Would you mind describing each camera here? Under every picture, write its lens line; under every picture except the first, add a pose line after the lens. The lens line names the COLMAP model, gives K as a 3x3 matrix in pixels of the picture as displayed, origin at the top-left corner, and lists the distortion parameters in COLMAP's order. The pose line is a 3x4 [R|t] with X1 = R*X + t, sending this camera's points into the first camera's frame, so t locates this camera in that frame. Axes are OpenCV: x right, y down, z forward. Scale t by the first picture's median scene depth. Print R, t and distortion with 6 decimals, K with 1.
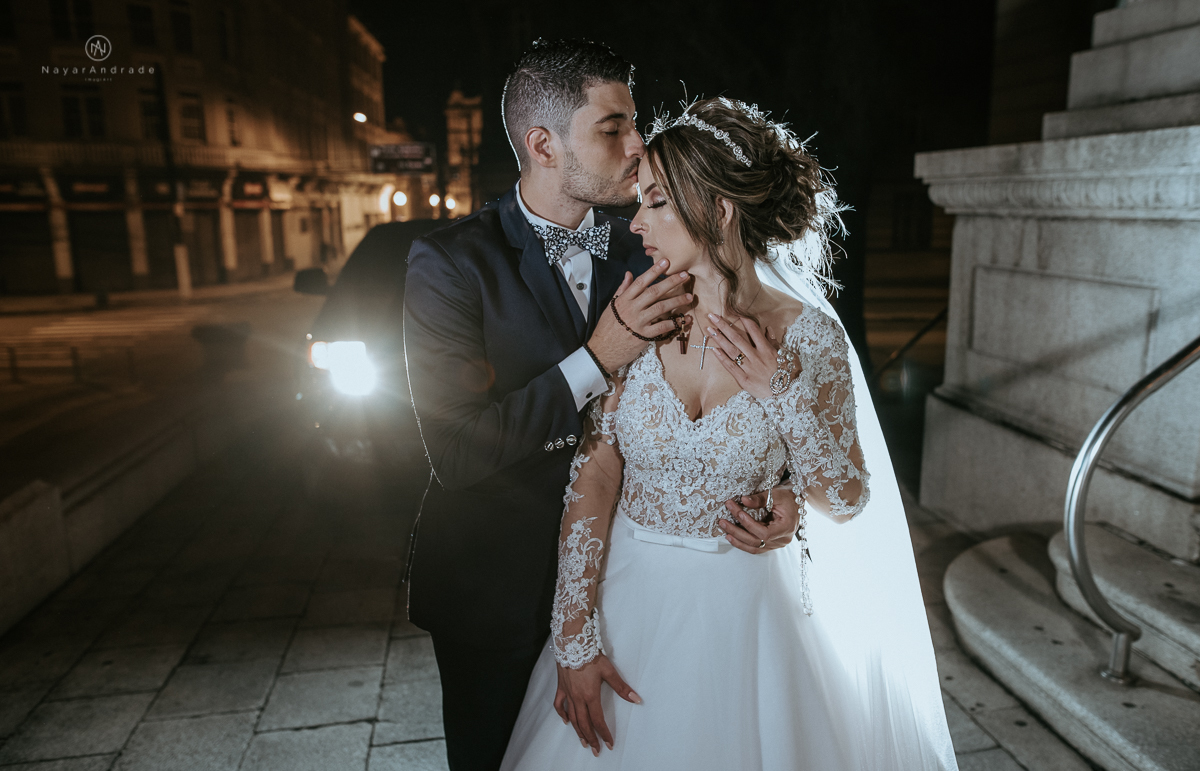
lens RADIAL K [[888.9, 0, 631.5], [0, 888.9, 390.5], [0, 0, 1]] dist [0.000799, -0.014386]
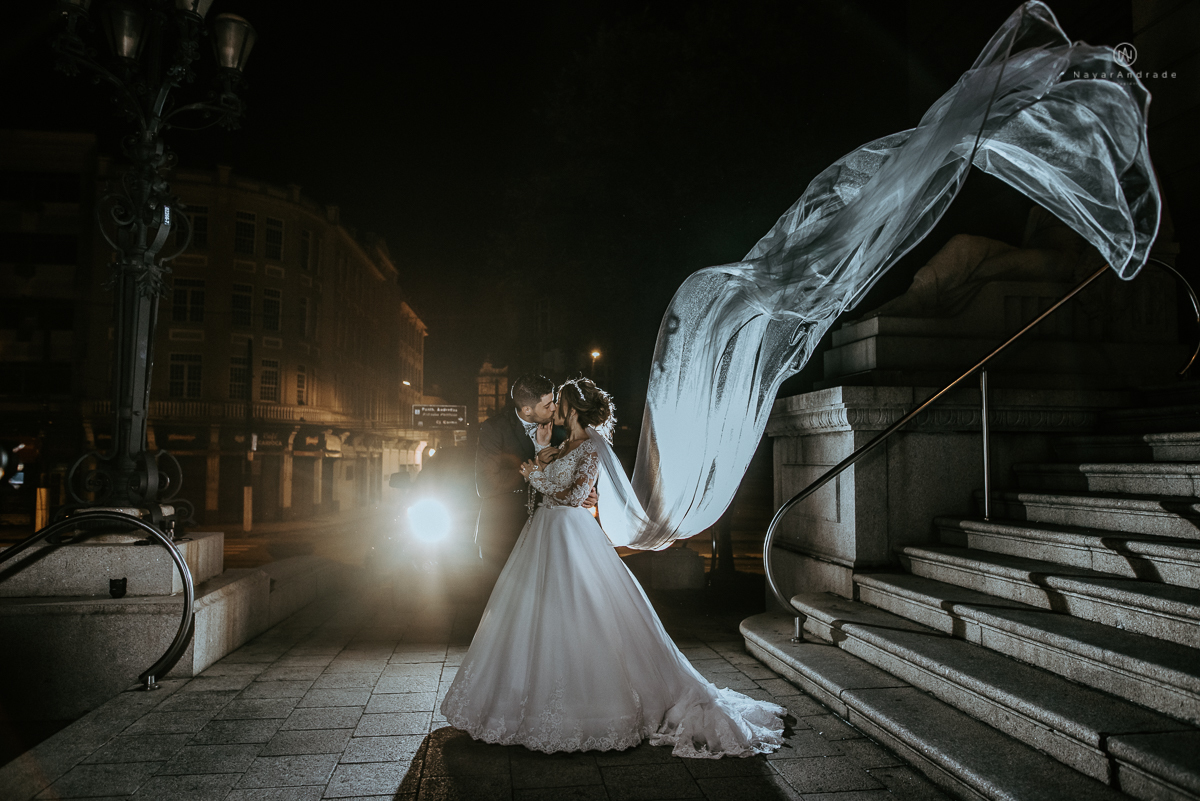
lens RADIAL K [[849.5, 0, 590.7], [0, 849.5, 402.5], [0, 0, 1]] dist [-0.036165, 0.030941]
pose [[0.998081, 0.003915, -0.061799, 0.157550], [-0.020560, 0.962334, -0.271092, 0.291538], [0.058410, 0.271842, 0.960568, -0.958768]]
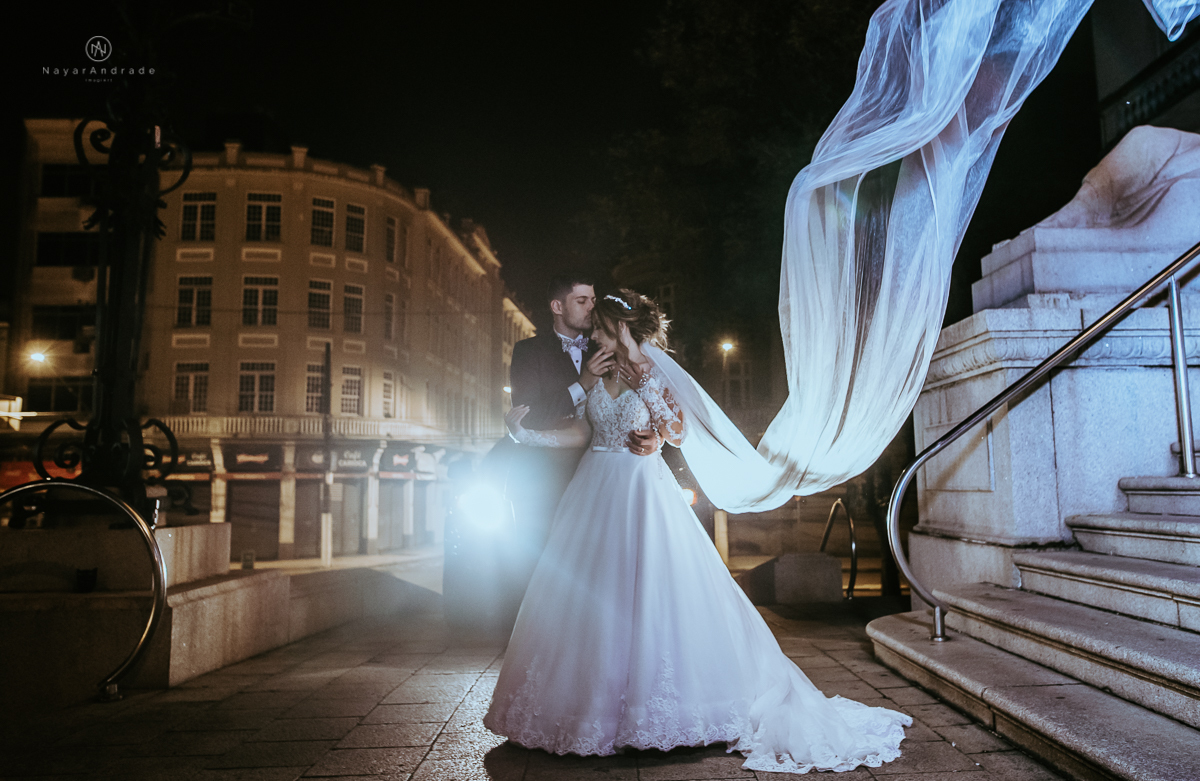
lens RADIAL K [[999.9, 0, 653.0], [0, 999.9, 350.2], [0, 0, 1]] dist [-0.026423, 0.011541]
pose [[0.989769, -0.030237, -0.139439, 0.266494], [-0.018034, 0.942938, -0.332480, 0.382503], [0.141535, 0.331593, 0.932745, -0.791189]]
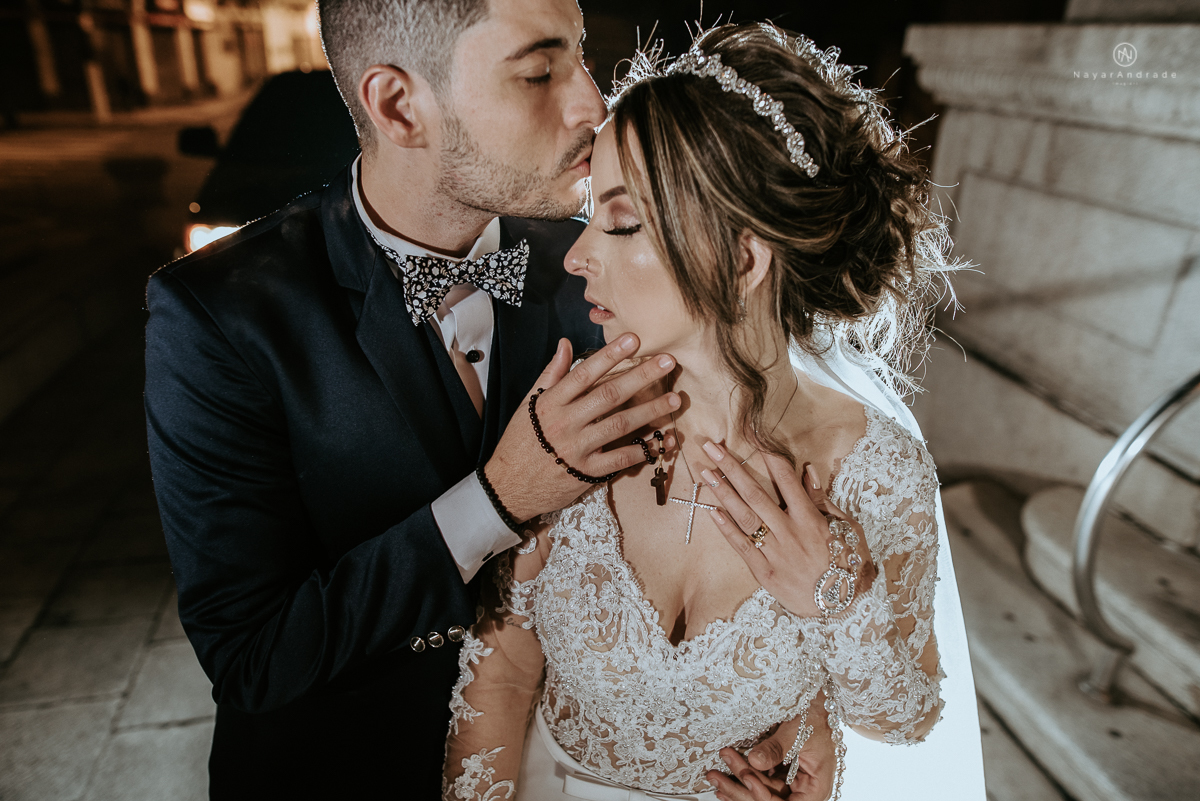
lens RADIAL K [[849.5, 0, 596.8], [0, 849.5, 417.6], [0, 0, 1]] dist [-0.036165, 0.030941]
pose [[0.998501, 0.027495, 0.047334, -0.002312], [-0.037087, 0.975790, 0.215540, -0.093174], [-0.040261, -0.216973, 0.975347, 0.224126]]
